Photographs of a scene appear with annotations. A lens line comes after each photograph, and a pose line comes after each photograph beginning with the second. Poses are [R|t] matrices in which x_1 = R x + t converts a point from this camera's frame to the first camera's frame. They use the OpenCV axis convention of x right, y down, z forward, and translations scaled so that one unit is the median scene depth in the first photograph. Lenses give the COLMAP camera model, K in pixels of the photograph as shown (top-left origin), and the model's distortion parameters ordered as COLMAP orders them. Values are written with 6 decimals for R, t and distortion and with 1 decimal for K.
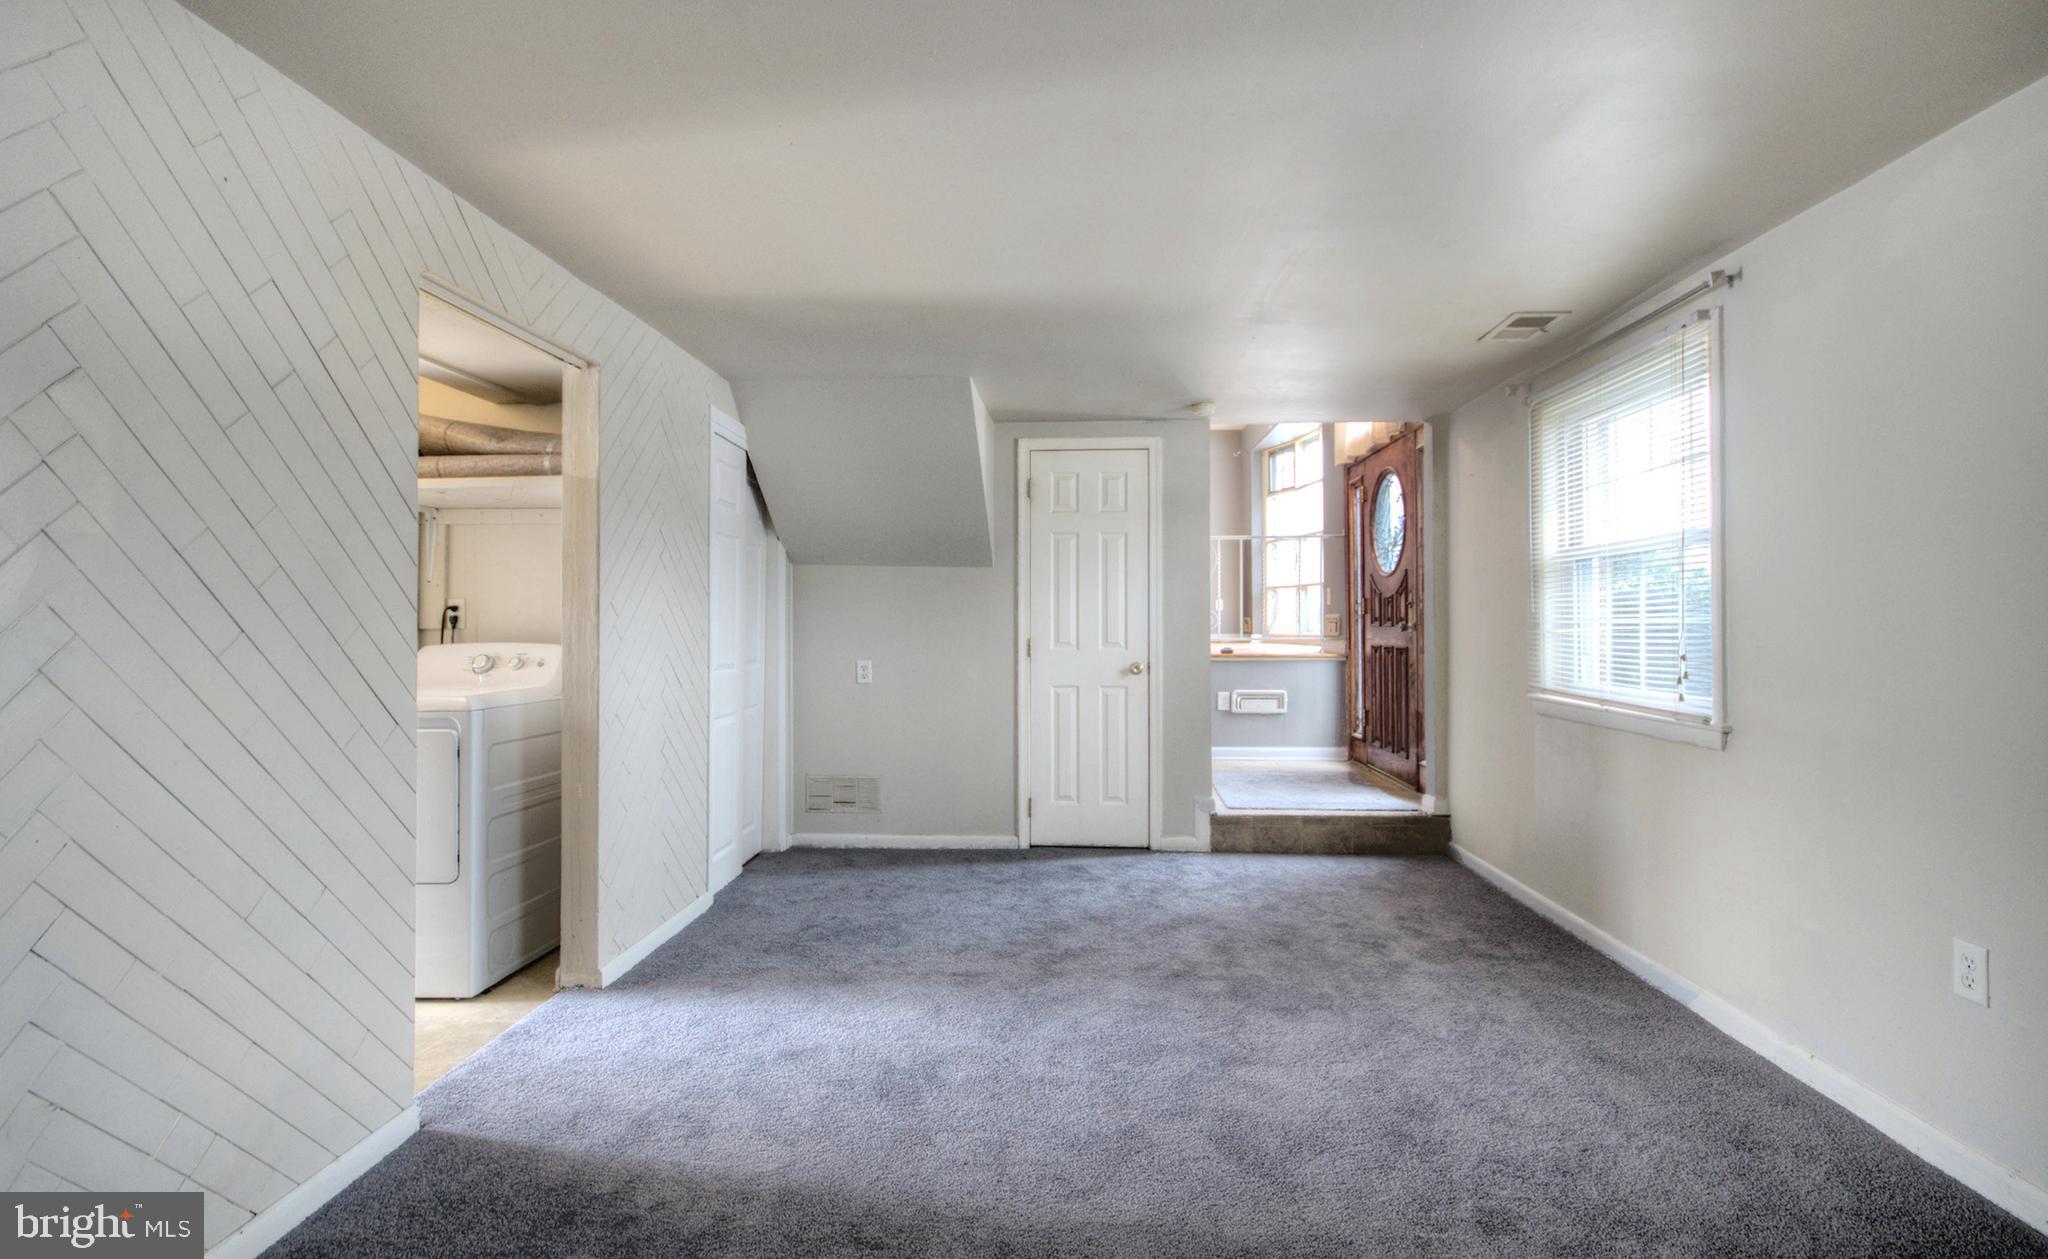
lens RADIAL K [[938.5, 0, 1020.9], [0, 938.5, 631.4], [0, 0, 1]] dist [-0.000323, 0.000030]
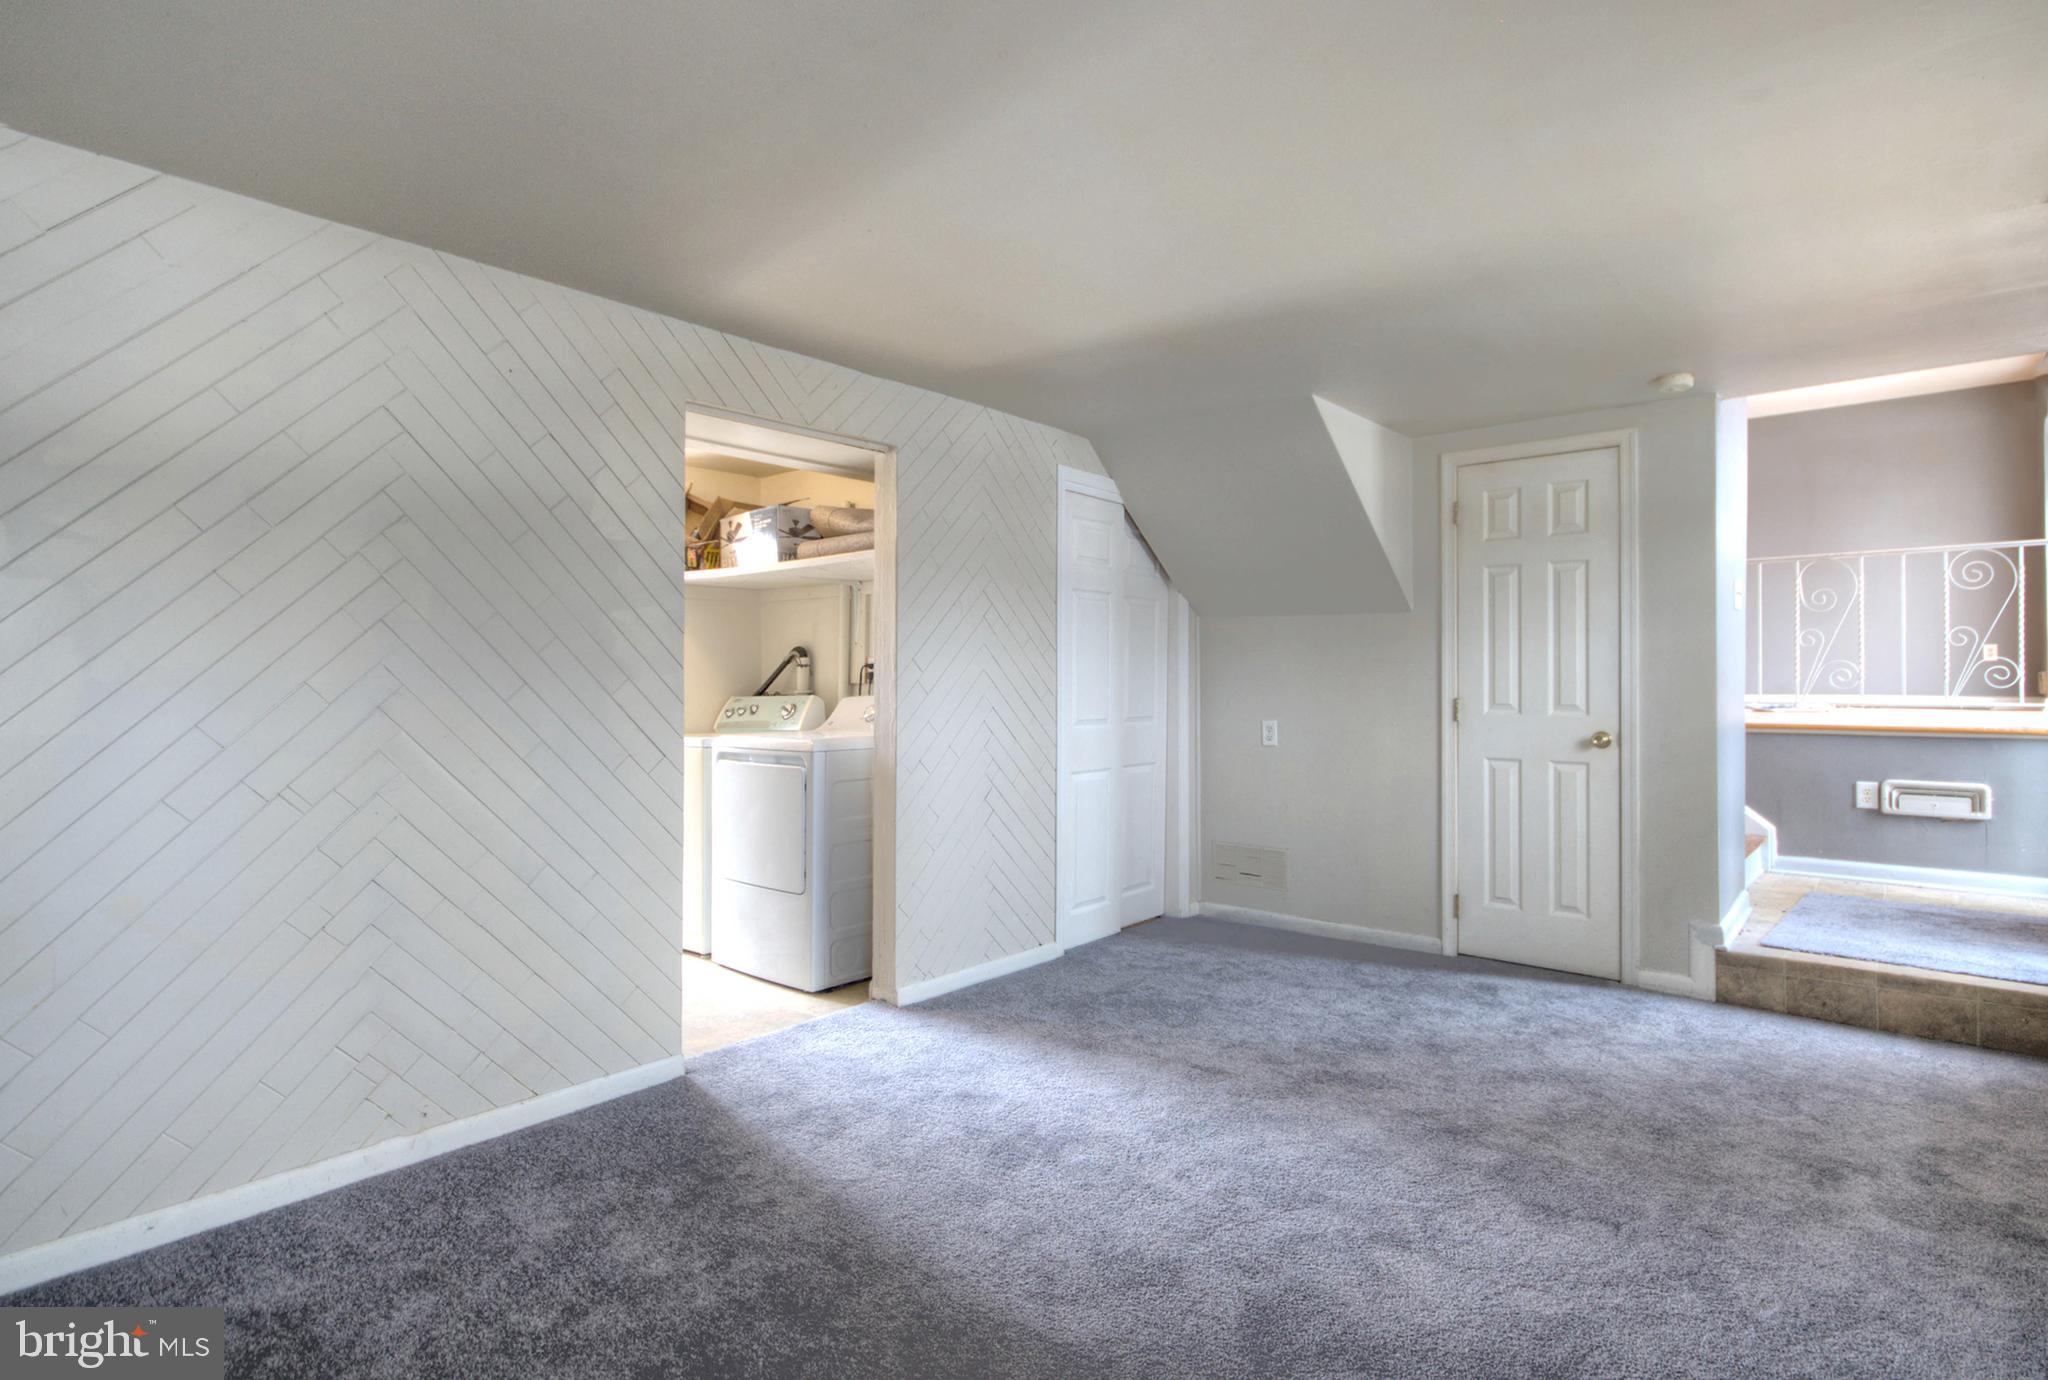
lens RADIAL K [[1024.8, 0, 1025.8], [0, 1024.8, 689.1], [0, 0, 1]] dist [-0.000544, 0.001217]
pose [[0.804964, 0.006537, -0.593287, 0.351715], [-0.006358, 0.999977, 0.002392, -0.000123], [0.593289, 0.001847, 0.804987, 0.096853]]
